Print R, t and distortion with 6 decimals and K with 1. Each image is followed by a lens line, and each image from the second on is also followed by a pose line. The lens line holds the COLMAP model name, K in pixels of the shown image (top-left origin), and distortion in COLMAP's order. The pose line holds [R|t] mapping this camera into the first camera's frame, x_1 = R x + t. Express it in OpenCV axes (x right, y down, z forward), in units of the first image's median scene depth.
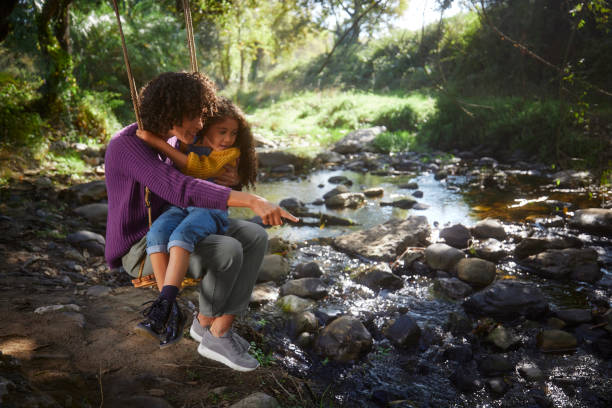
lens RADIAL K [[533.9, 0, 306.0], [0, 533.9, 204.0], [0, 0, 1]] dist [0.007602, 0.004092]
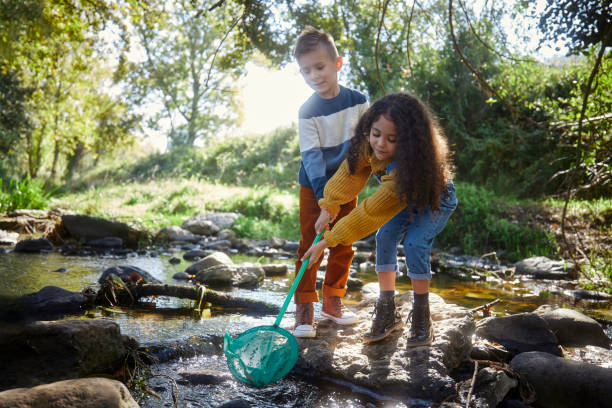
lens RADIAL K [[533.9, 0, 306.0], [0, 533.9, 204.0], [0, 0, 1]] dist [0.007602, 0.004092]
pose [[0.943237, 0.092826, 0.318886, -0.010587], [-0.017173, 0.972495, -0.232292, 0.014584], [-0.331677, 0.213630, 0.918887, 0.146495]]
